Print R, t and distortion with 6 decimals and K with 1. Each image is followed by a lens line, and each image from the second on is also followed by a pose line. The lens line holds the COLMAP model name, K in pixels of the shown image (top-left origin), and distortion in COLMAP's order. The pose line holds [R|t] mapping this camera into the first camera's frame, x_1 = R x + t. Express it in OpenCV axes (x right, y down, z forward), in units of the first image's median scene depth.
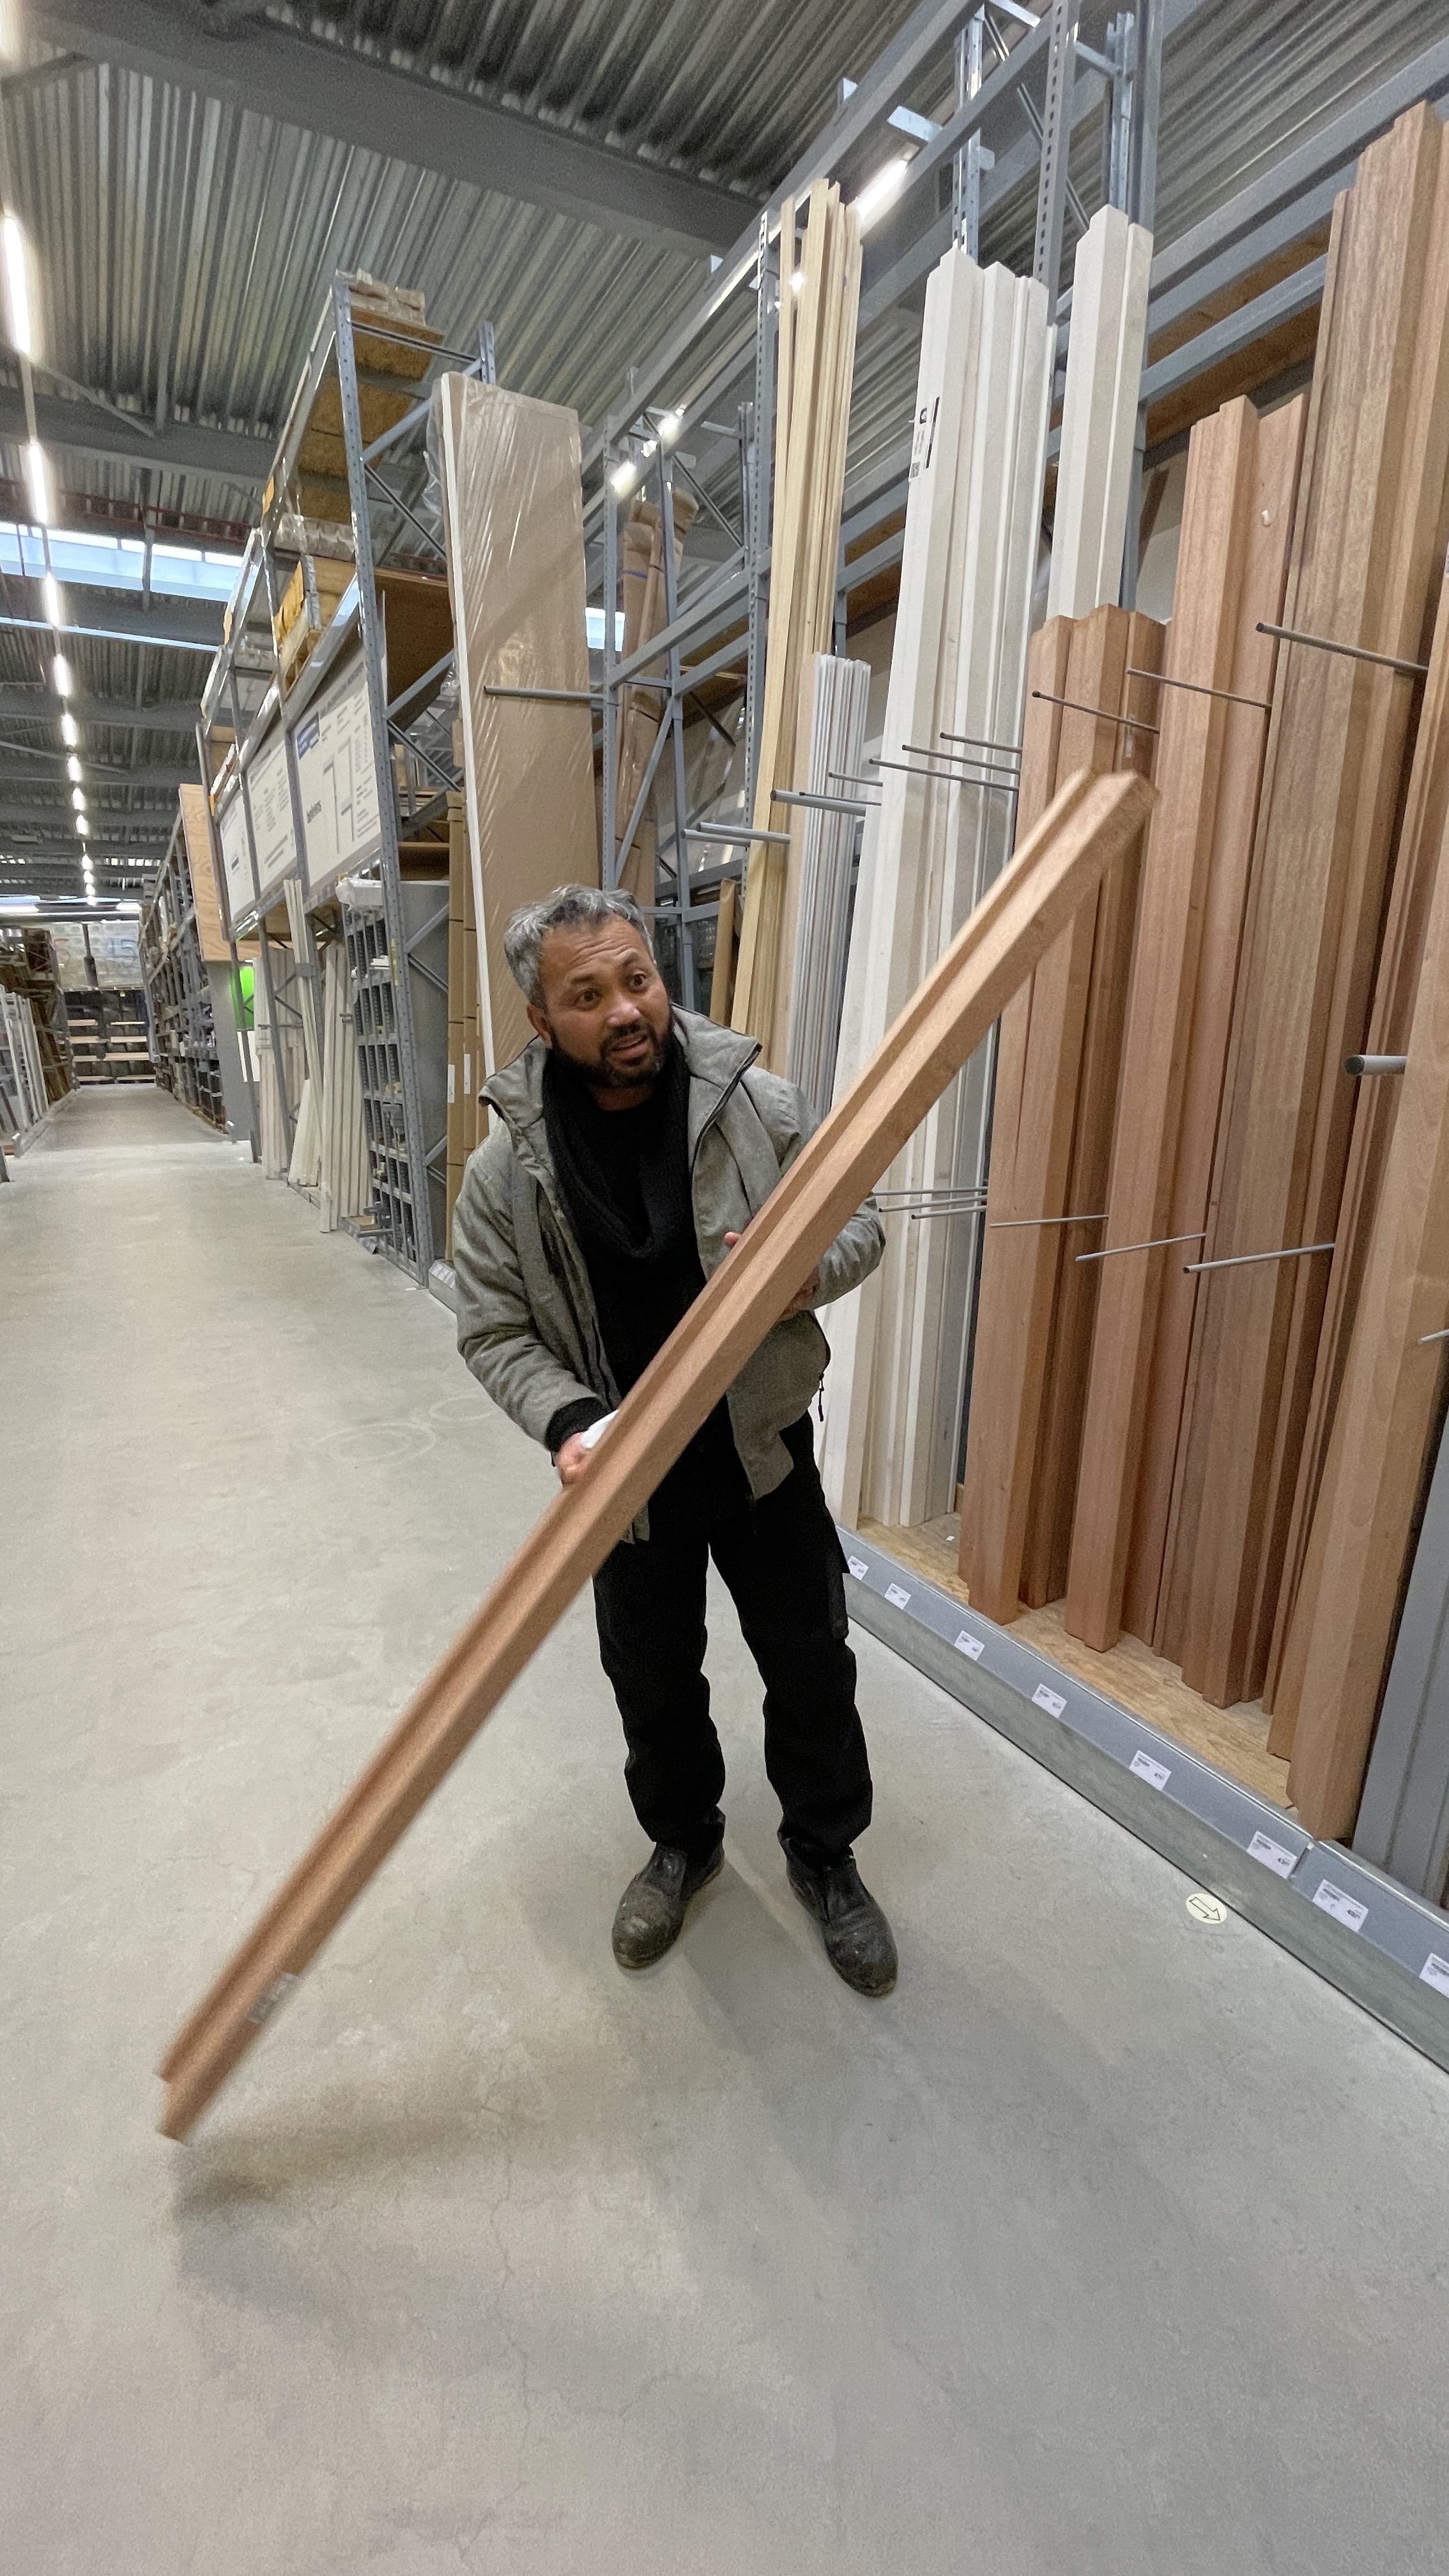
lens RADIAL K [[1066.8, 0, 724.5], [0, 1066.8, 1288.0], [0, 0, 1]] dist [-0.001541, -0.000437]
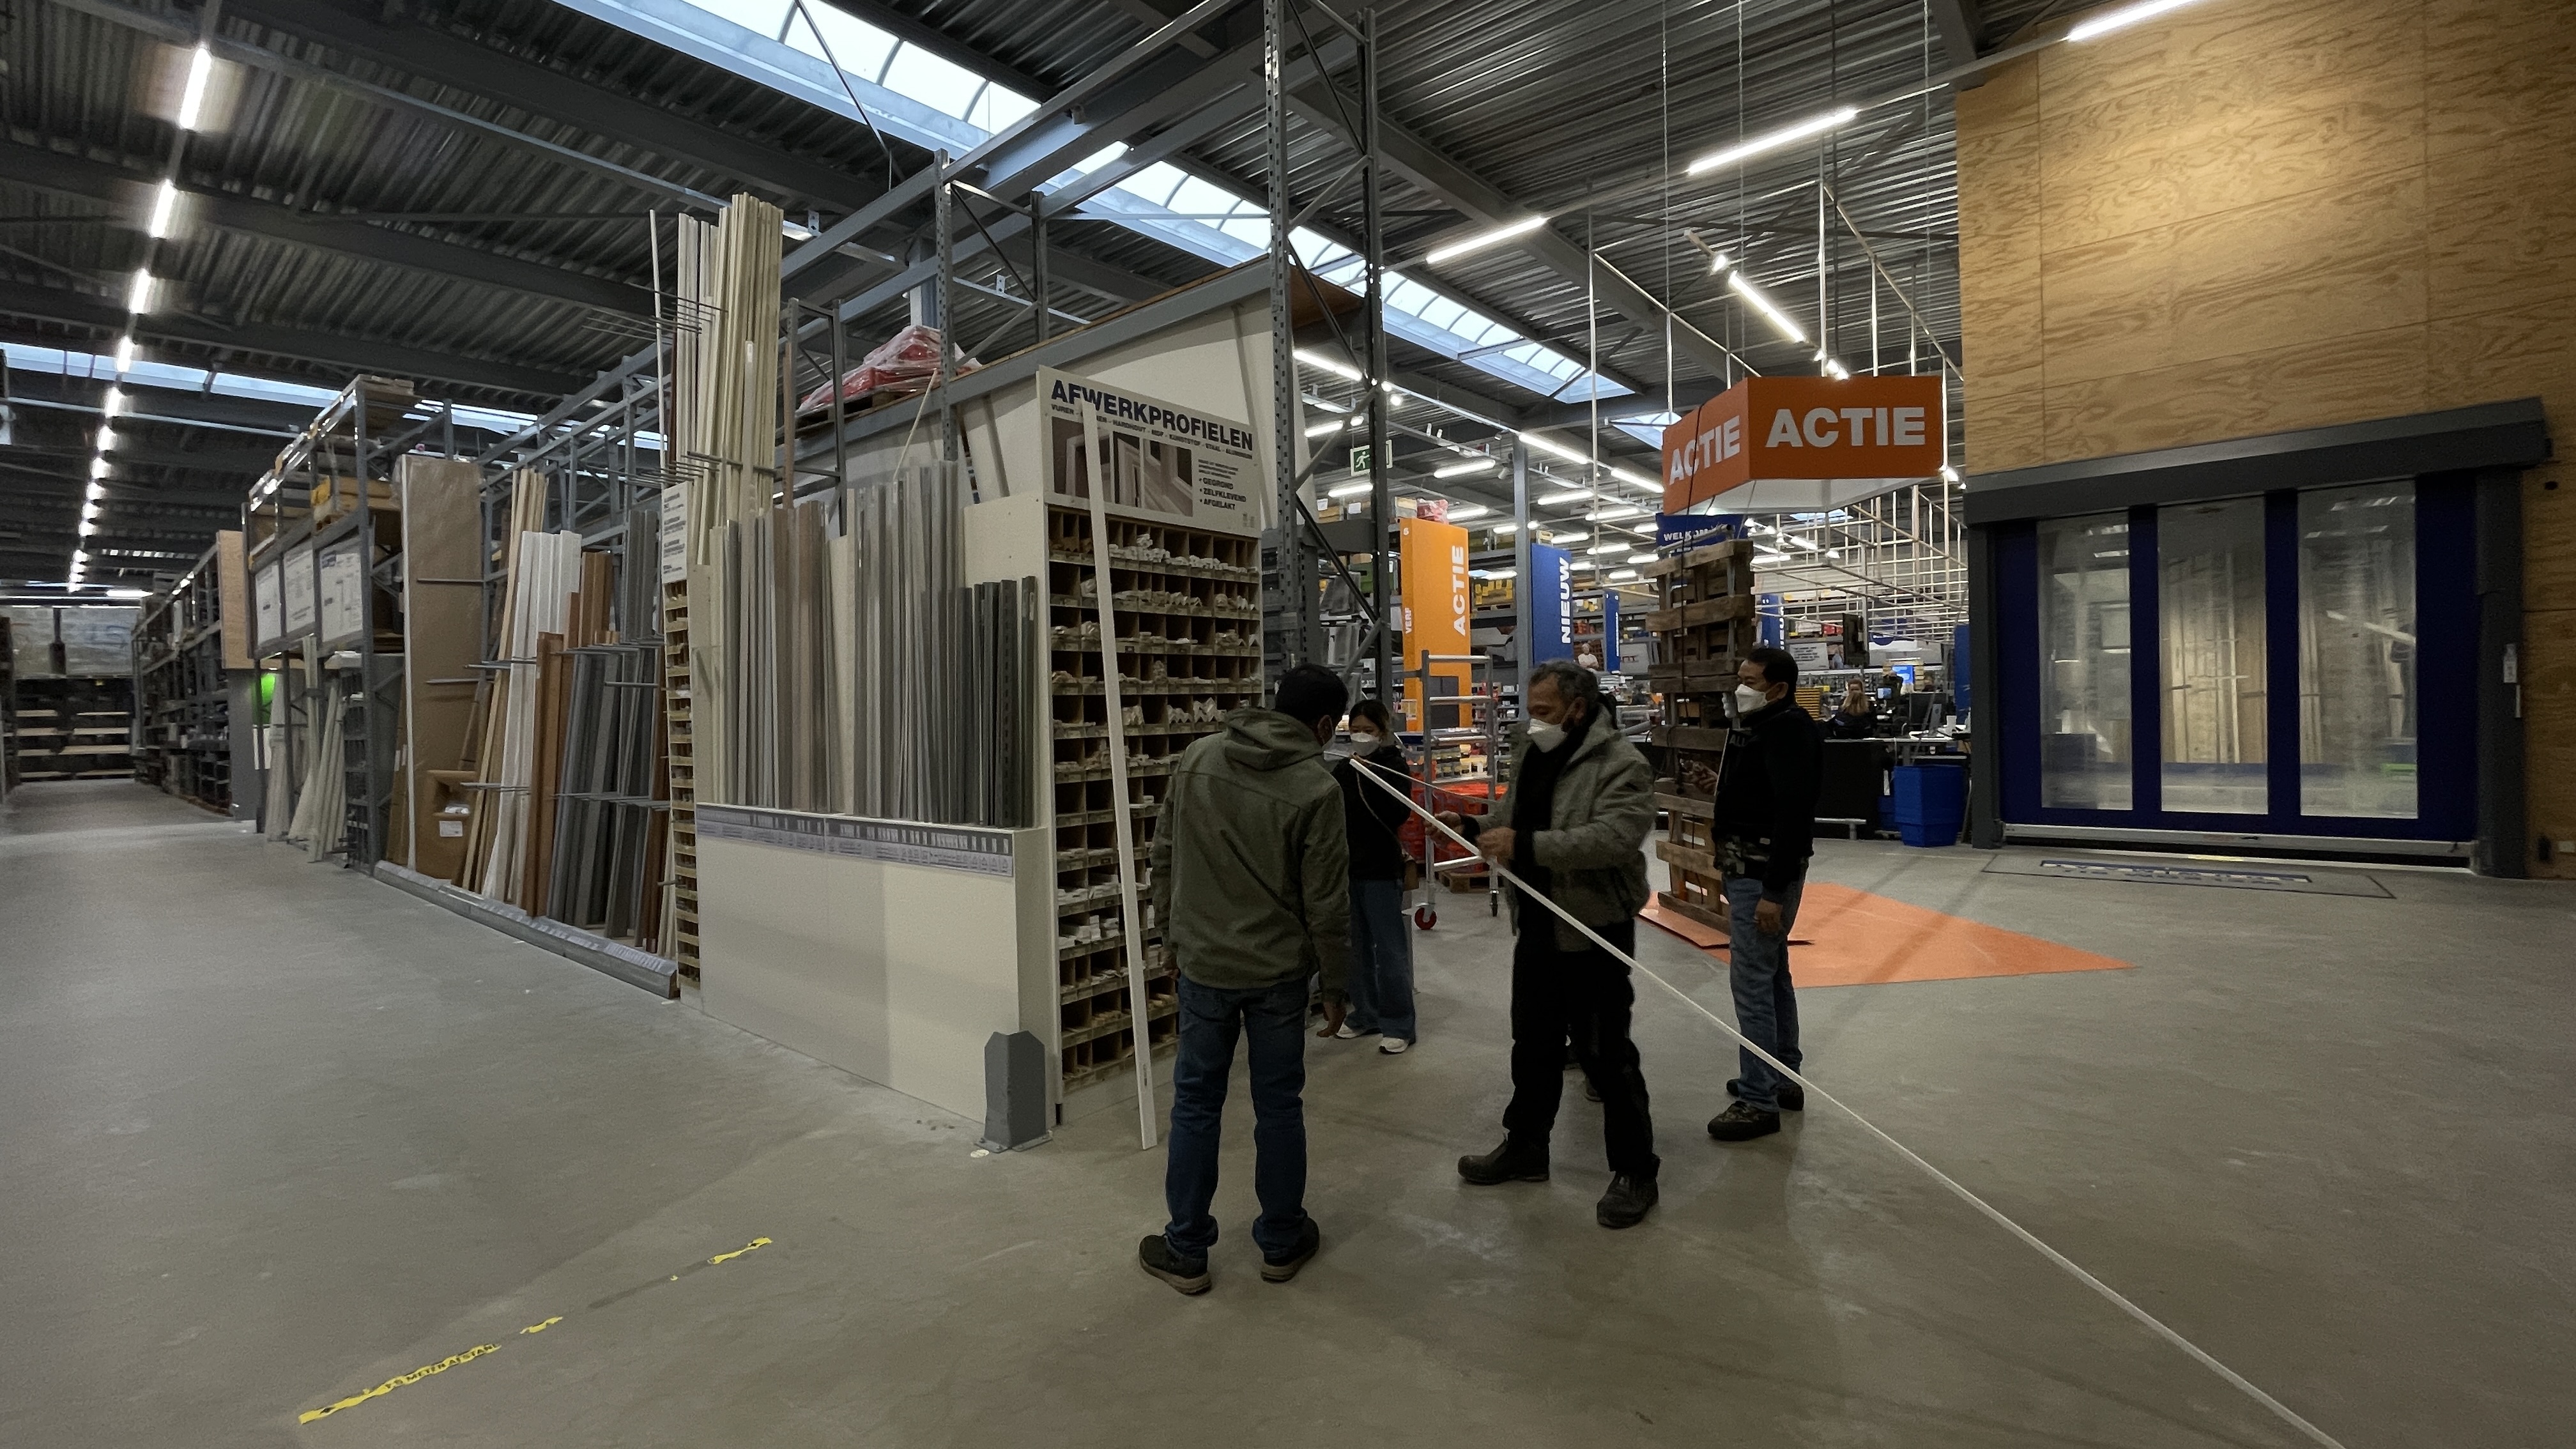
lens RADIAL K [[1066.8, 0, 1288.0], [0, 1066.8, 724.5], [0, 0, 1]] dist [-0.001541, -0.000437]
pose [[0.938502, -0.002115, 0.345268, 0.193297], [0.080953, 0.973455, -0.214083, 0.092980], [-0.335650, 0.228867, 0.913761, -0.422809]]
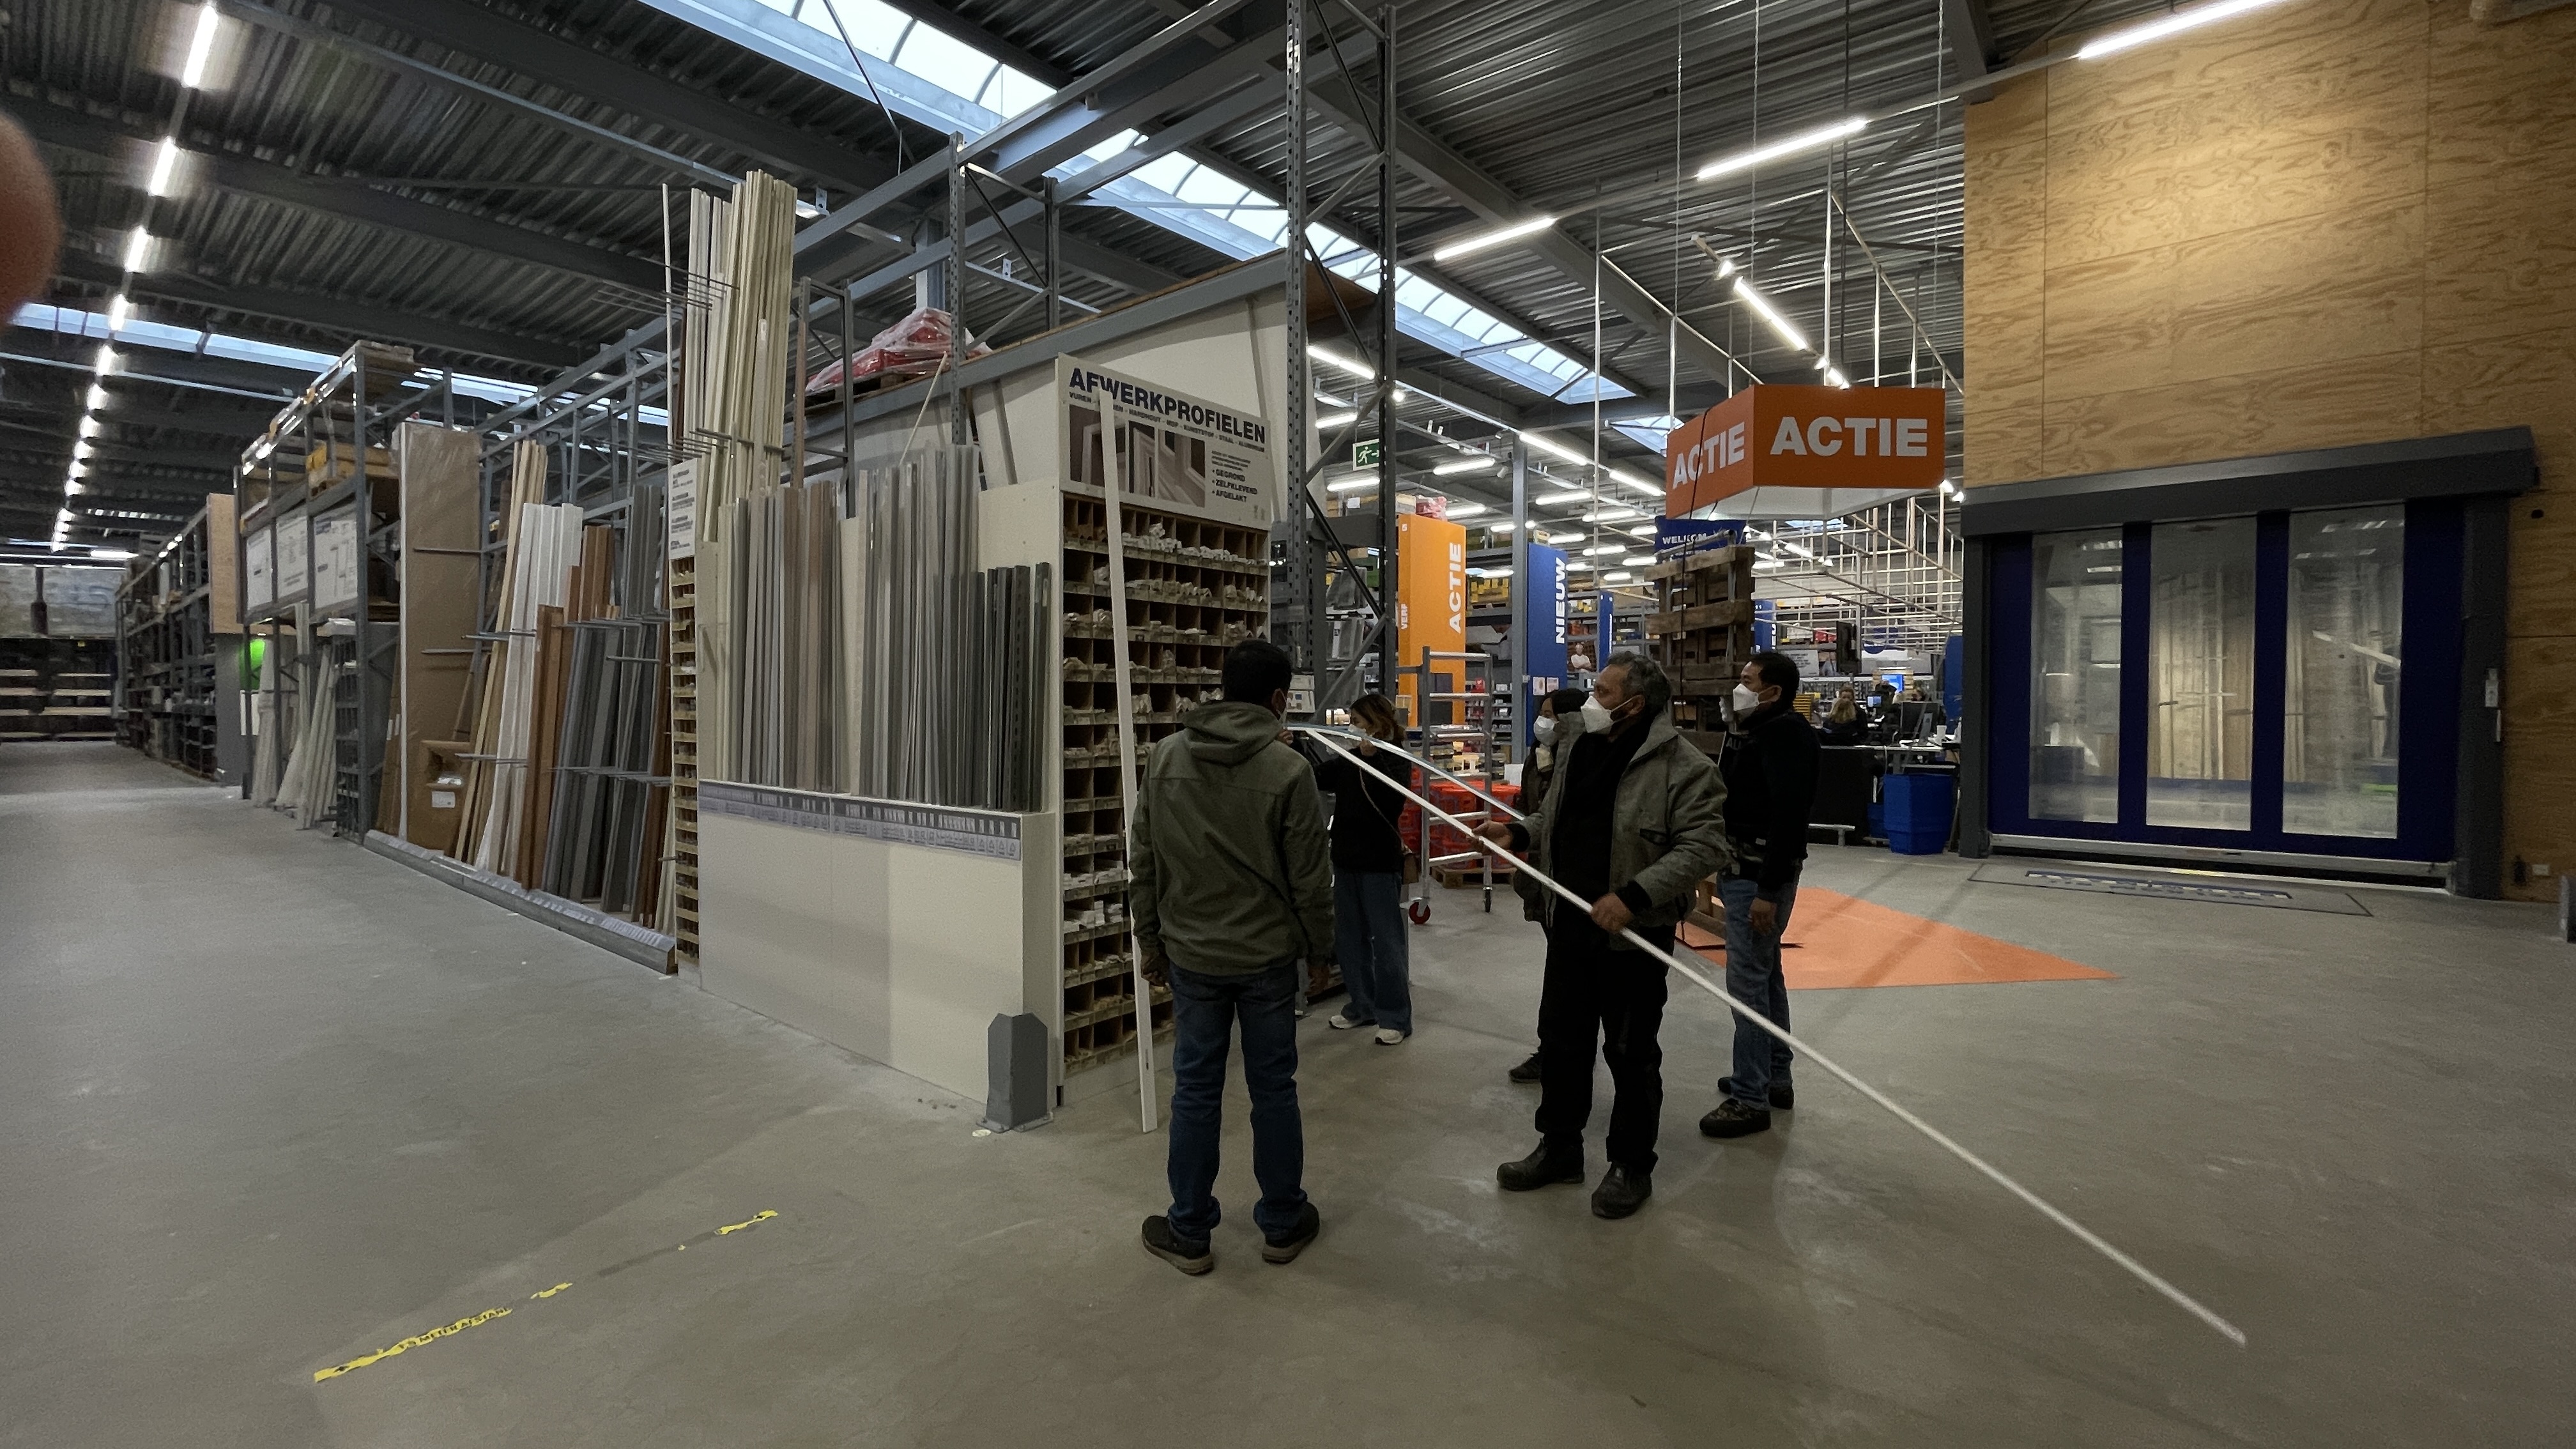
lens RADIAL K [[1066.8, 0, 1288.0], [0, 1066.8, 724.5], [0, 0, 1]] dist [-0.001541, -0.000437]
pose [[0.935050, 0.019922, 0.353957, 0.188724], [0.057506, 0.976674, -0.206883, 0.093397], [-0.349822, 0.213800, 0.912093, -0.423480]]
